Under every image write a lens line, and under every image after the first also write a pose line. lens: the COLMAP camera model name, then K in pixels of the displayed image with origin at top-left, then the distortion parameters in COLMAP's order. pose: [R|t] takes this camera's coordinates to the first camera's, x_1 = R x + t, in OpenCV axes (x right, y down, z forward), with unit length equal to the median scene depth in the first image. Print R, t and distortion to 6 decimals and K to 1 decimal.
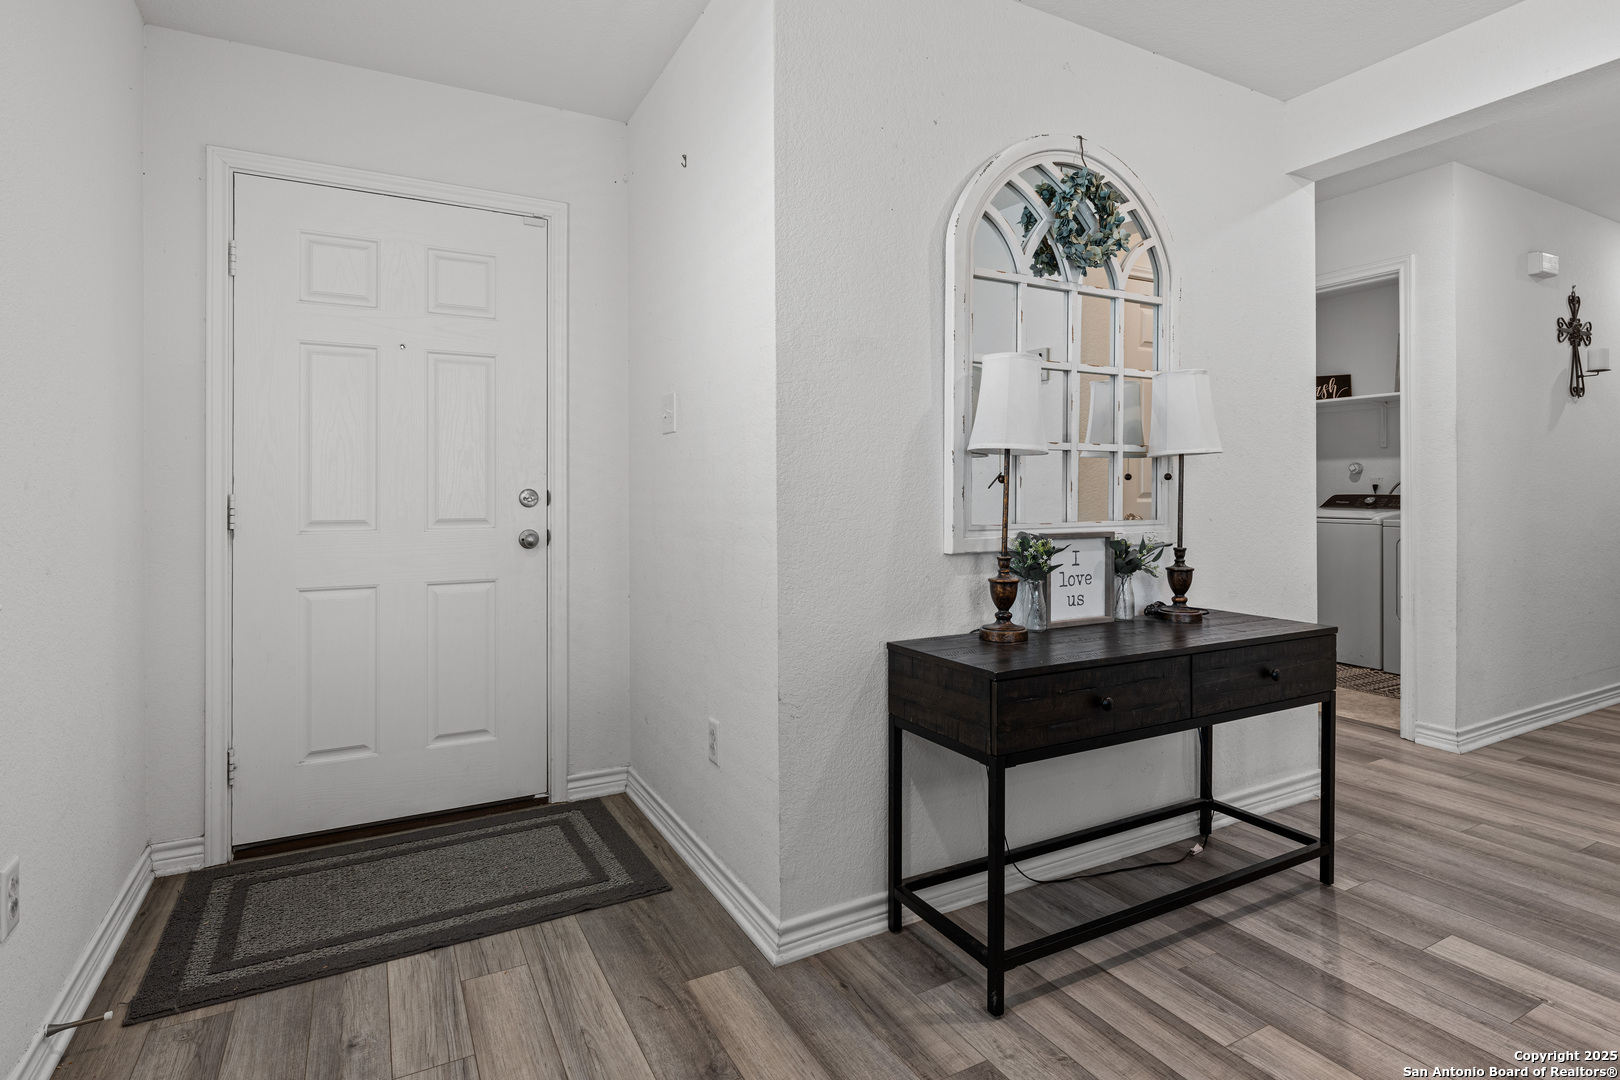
lens RADIAL K [[801.8, 0, 789.6], [0, 801.8, 498.5], [0, 0, 1]] dist [0.000803, 0.000652]
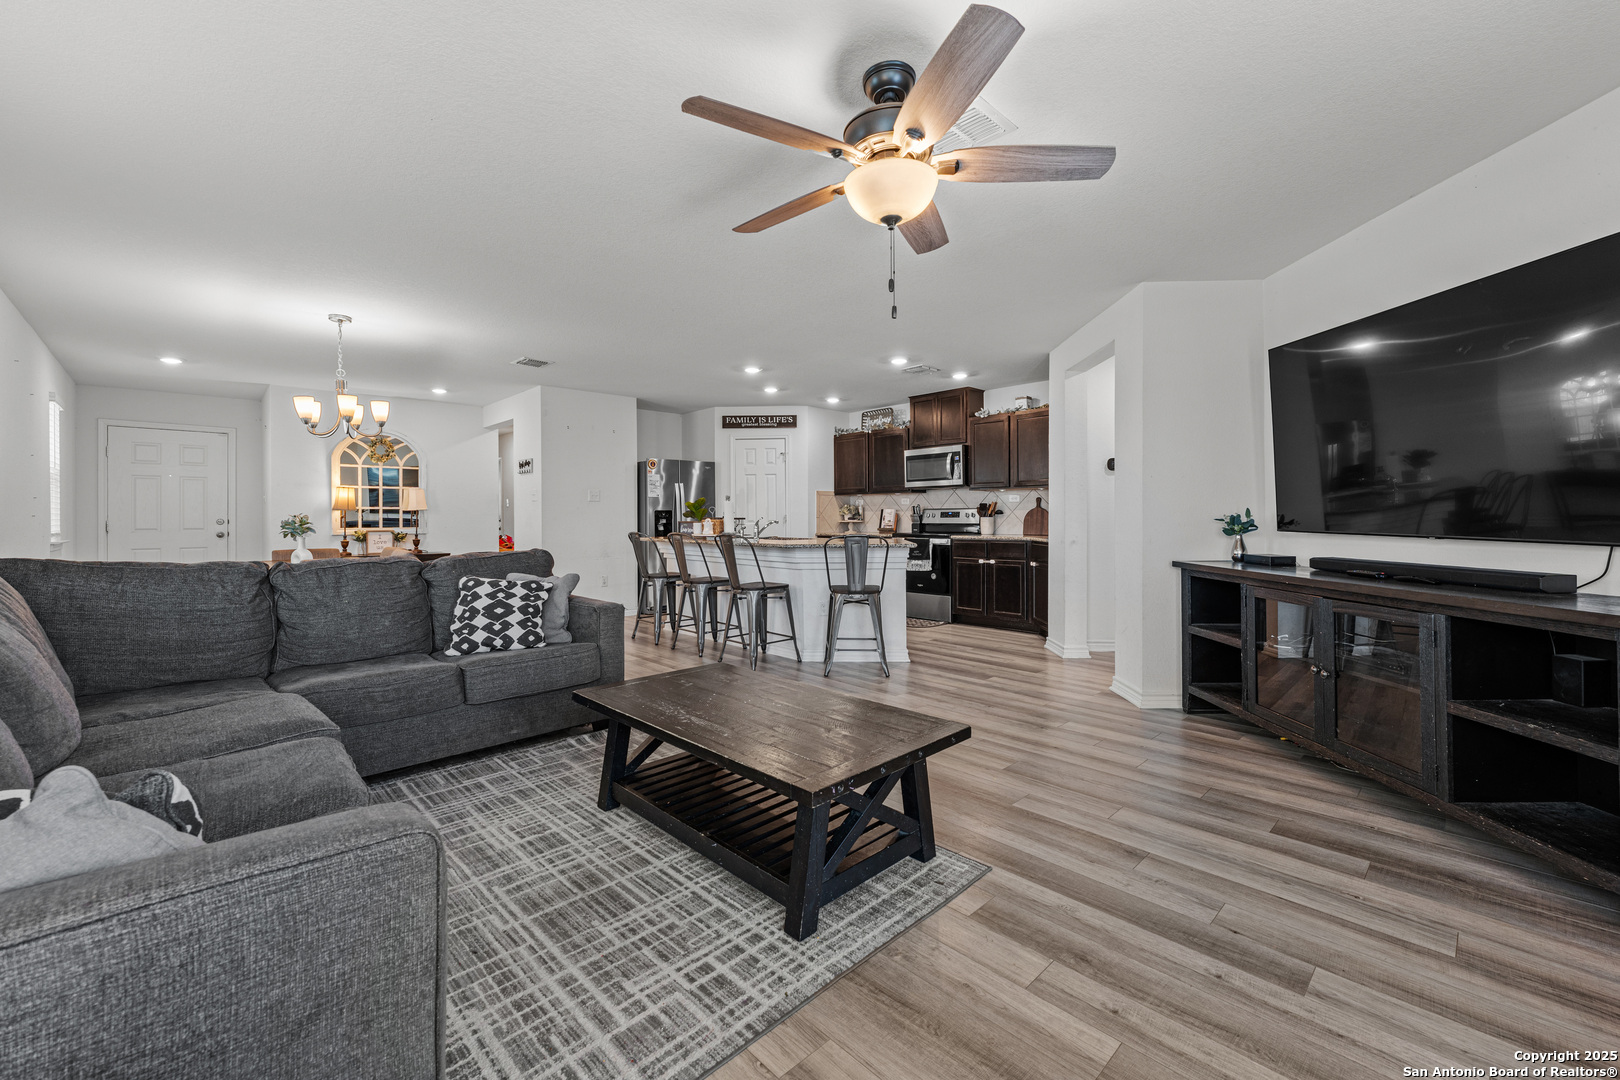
lens RADIAL K [[658.5, 0, 809.1], [0, 658.5, 515.6], [0, 0, 1]] dist [-0.000854, -0.000039]
pose [[0.961453, 0.002586, 0.274956, 1.172377], [0.000210, 0.999949, -0.010140, 0.002609], [-0.274968, 0.009807, 0.961403, -2.088649]]
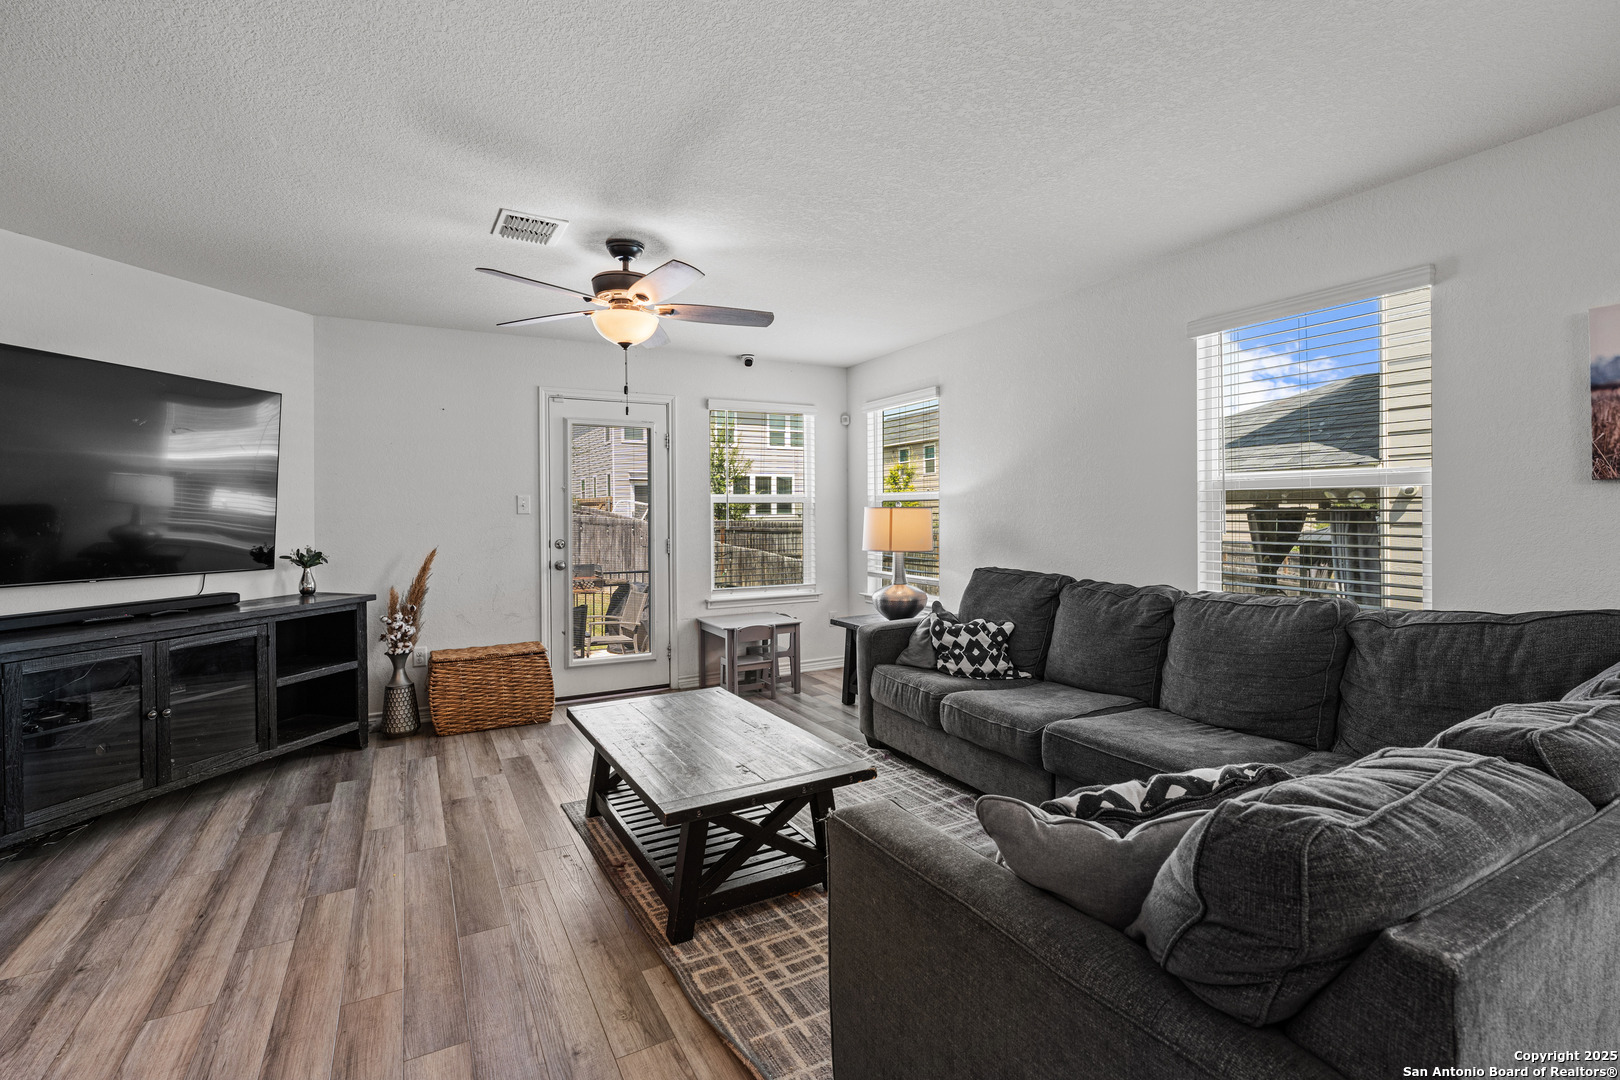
lens RADIAL K [[733.2, 0, 806.7], [0, 733.2, 518.0], [0, 0, 1]] dist [-0.003251, -0.000251]
pose [[-0.999699, 0.017691, -0.017011, 1.200126], [0.017498, 0.999782, 0.011414, -0.063893], [0.017209, 0.011113, -0.999790, -0.312300]]
